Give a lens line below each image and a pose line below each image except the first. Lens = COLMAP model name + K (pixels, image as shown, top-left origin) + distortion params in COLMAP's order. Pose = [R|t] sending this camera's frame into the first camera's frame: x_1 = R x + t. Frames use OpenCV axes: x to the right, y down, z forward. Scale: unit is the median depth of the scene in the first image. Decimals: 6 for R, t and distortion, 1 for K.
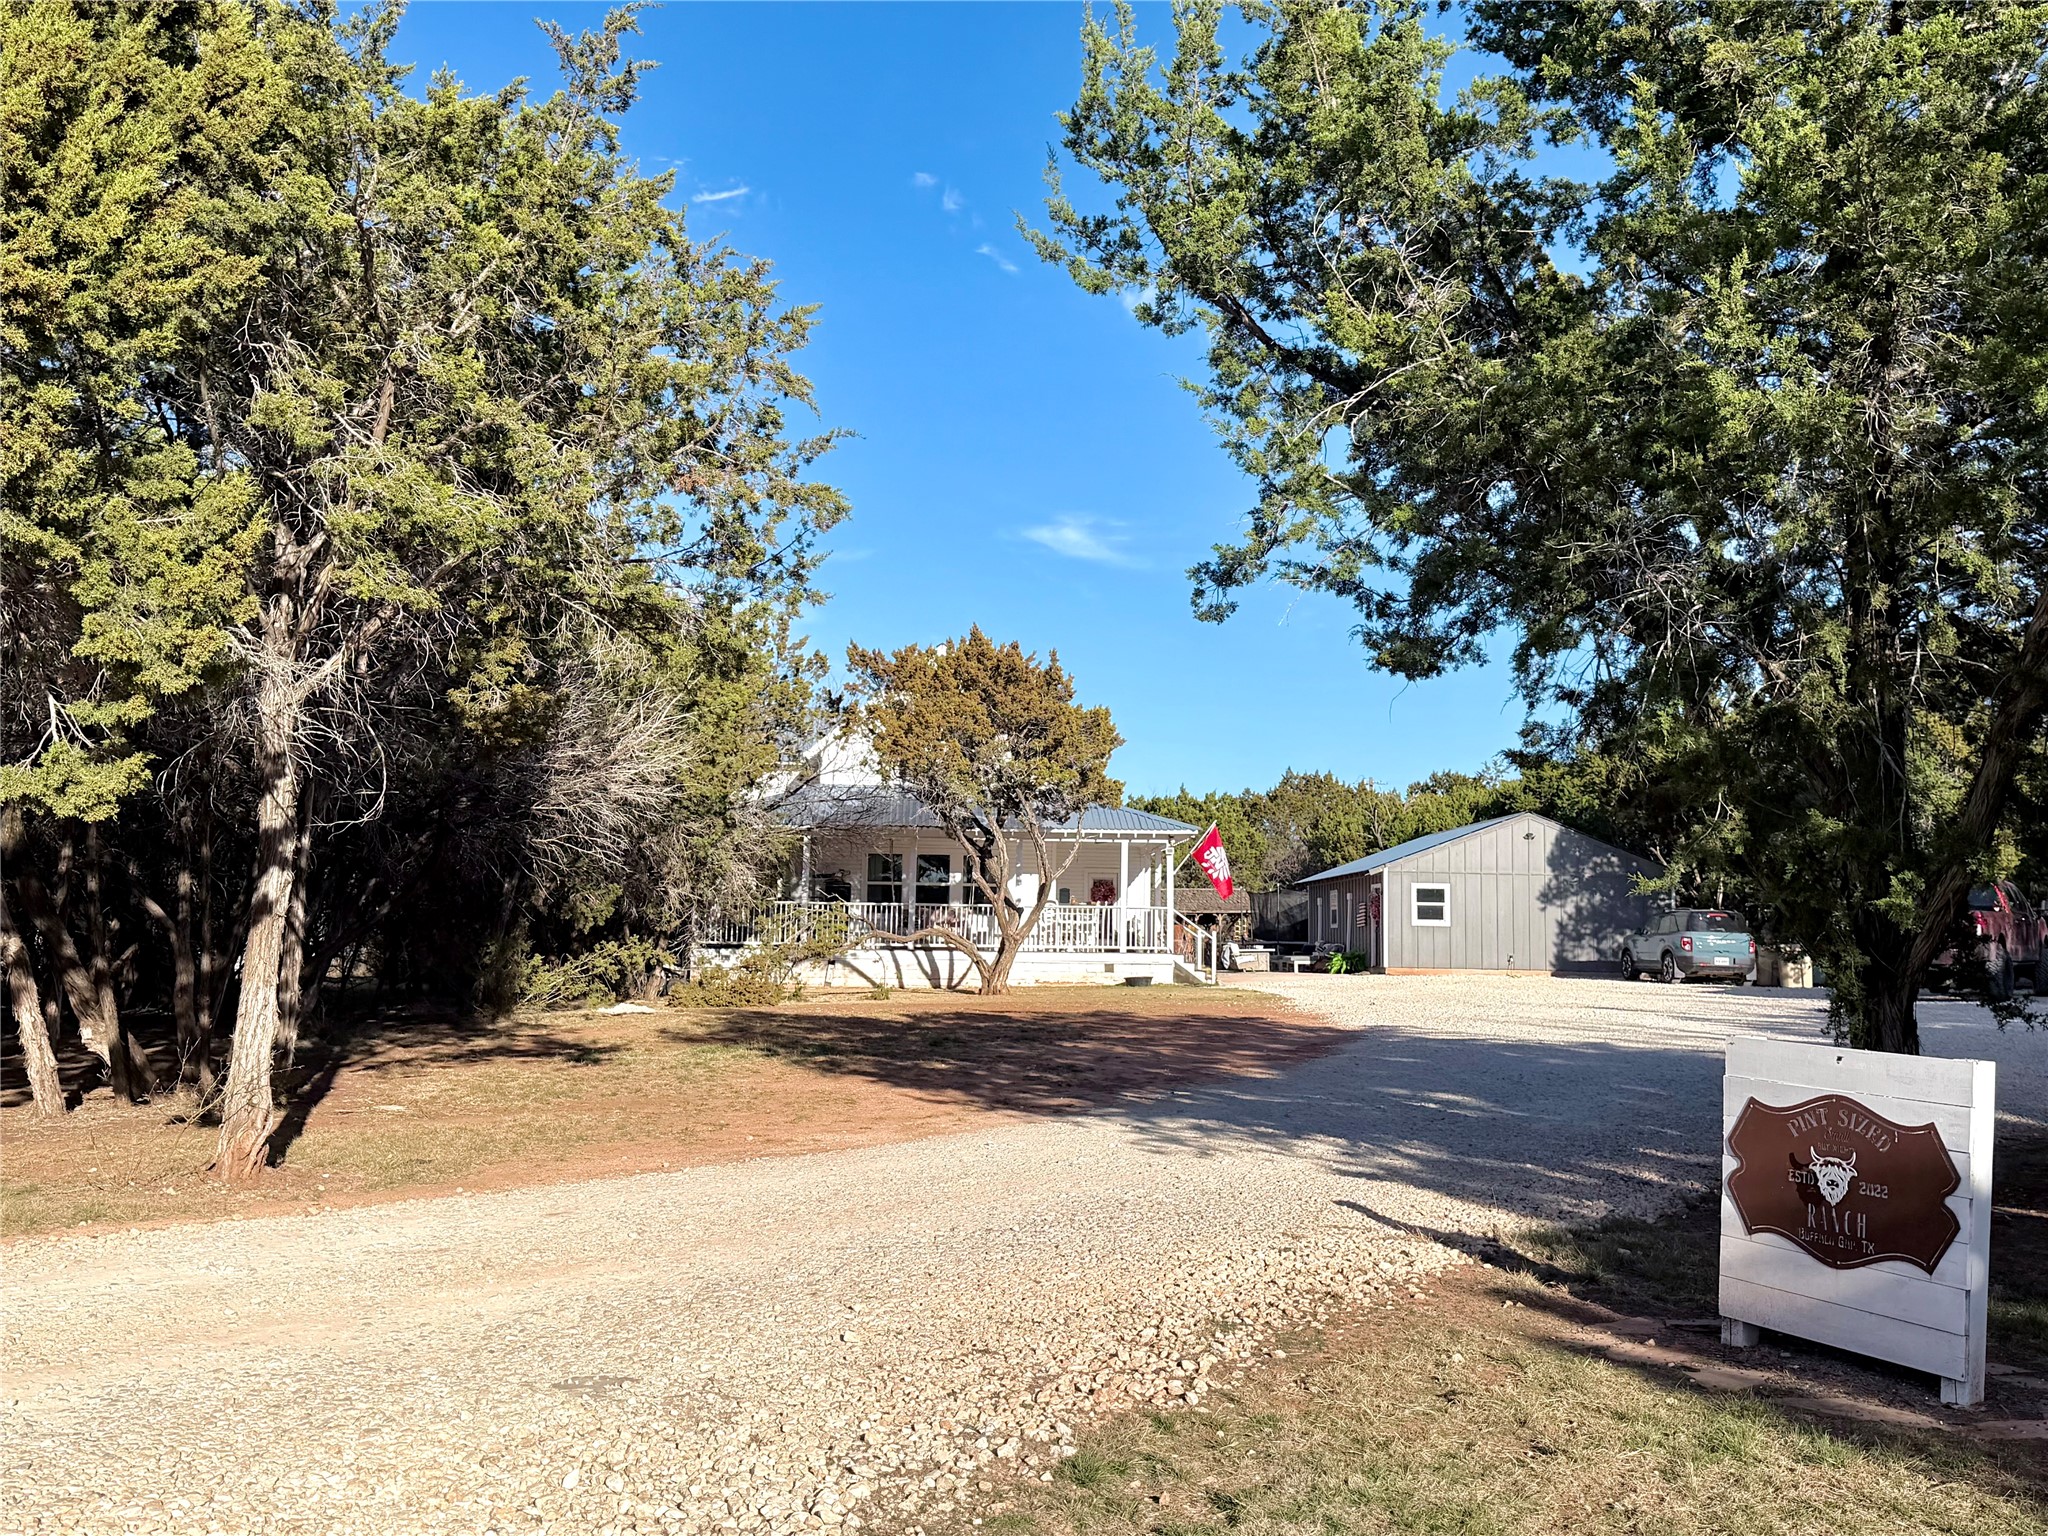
lens RADIAL K [[1992.9, 0, 1024.0], [0, 1992.9, 768.0], [0, 0, 1]] dist [0.100611, -0.002031]
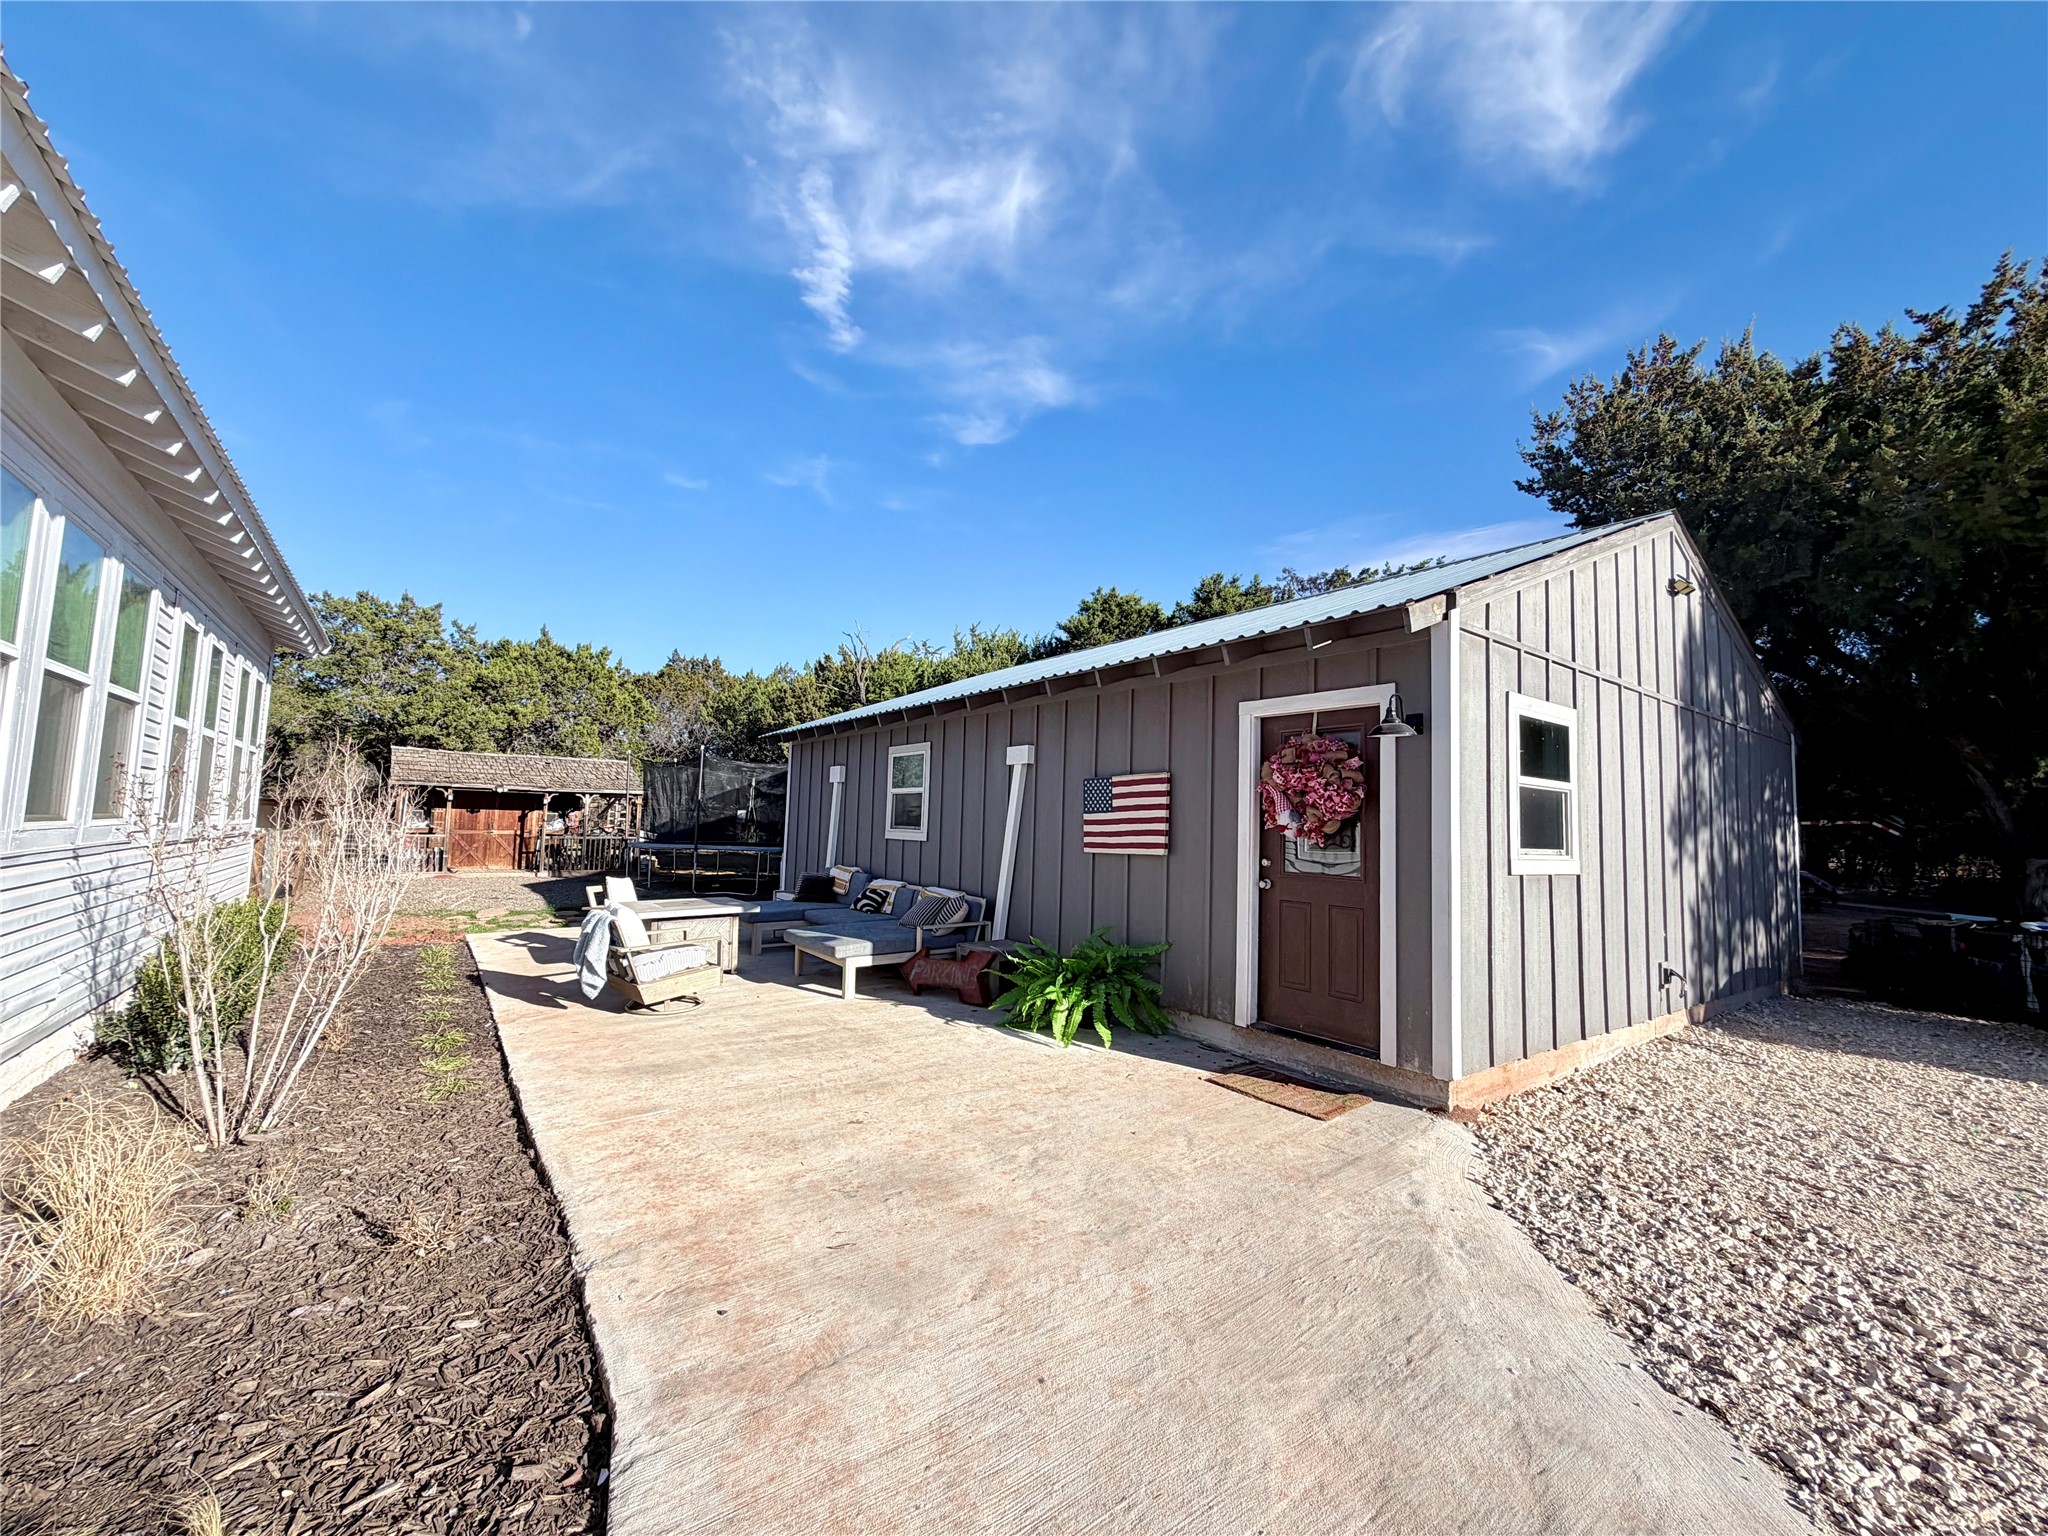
lens RADIAL K [[817.4, 0, 1016.7], [0, 817.4, 765.2], [0, 0, 1]] dist [0.000531, 0.000071]
pose [[0.836703, 0.051800, 0.545202, 0.094124], [-0.069085, 0.997547, 0.011245, 0.069264], [-0.543282, -0.047074, 0.838229, 0.952890]]
